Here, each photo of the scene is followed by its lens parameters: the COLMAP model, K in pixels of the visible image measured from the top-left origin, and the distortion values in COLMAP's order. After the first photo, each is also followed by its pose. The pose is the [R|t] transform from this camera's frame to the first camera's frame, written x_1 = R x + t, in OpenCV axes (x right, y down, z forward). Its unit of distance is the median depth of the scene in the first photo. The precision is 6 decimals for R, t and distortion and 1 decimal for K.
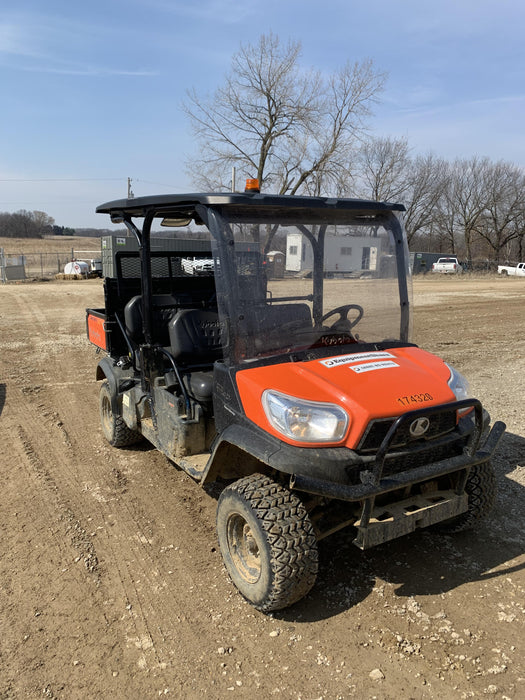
lens RADIAL K [[521.3, 0, 265.8], [0, 521.3, 350.5], [0, 0, 1]] dist [0.042912, -0.010283]
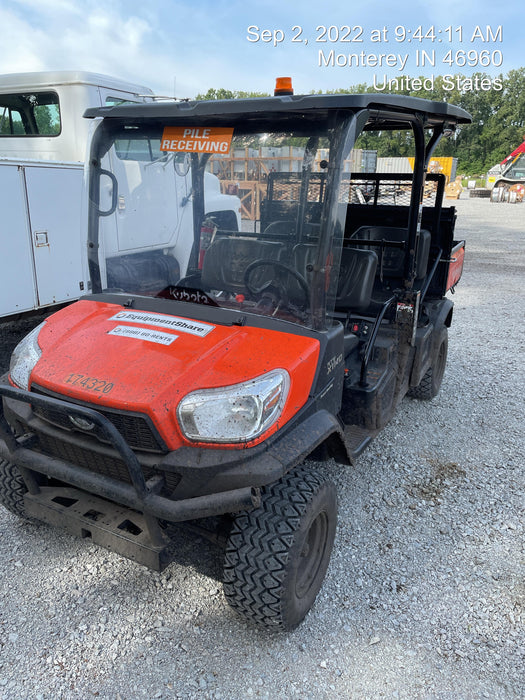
lens RADIAL K [[521.3, 0, 258.9], [0, 521.3, 349.4], [0, 0, 1]] dist [0.042912, -0.010283]
pose [[0.506062, 0.281237, -0.815357, 0.930735], [-0.164284, 0.959468, 0.228979, -0.153059], [0.846707, 0.018072, 0.531753, 0.743097]]
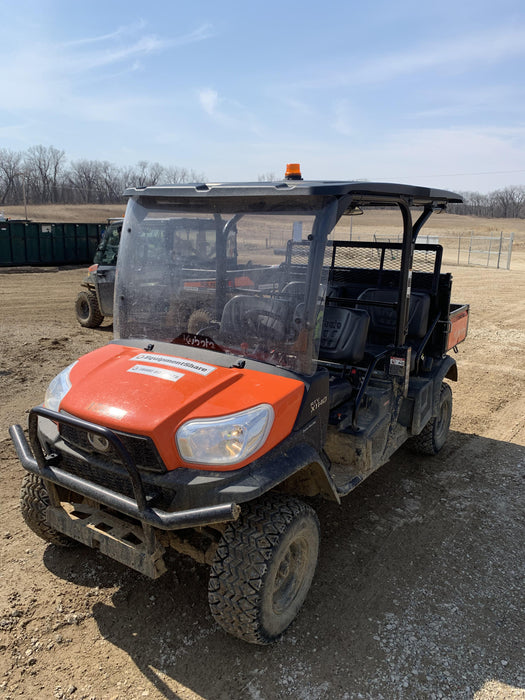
lens RADIAL K [[521.3, 0, 265.1], [0, 521.3, 345.2], [0, 0, 1]] dist [0.042912, -0.010283]
pose [[0.444046, 0.195372, -0.874444, 1.084605], [-0.187004, 0.974654, 0.122800, -0.163610], [0.876272, 0.108996, 0.469326, 0.741241]]
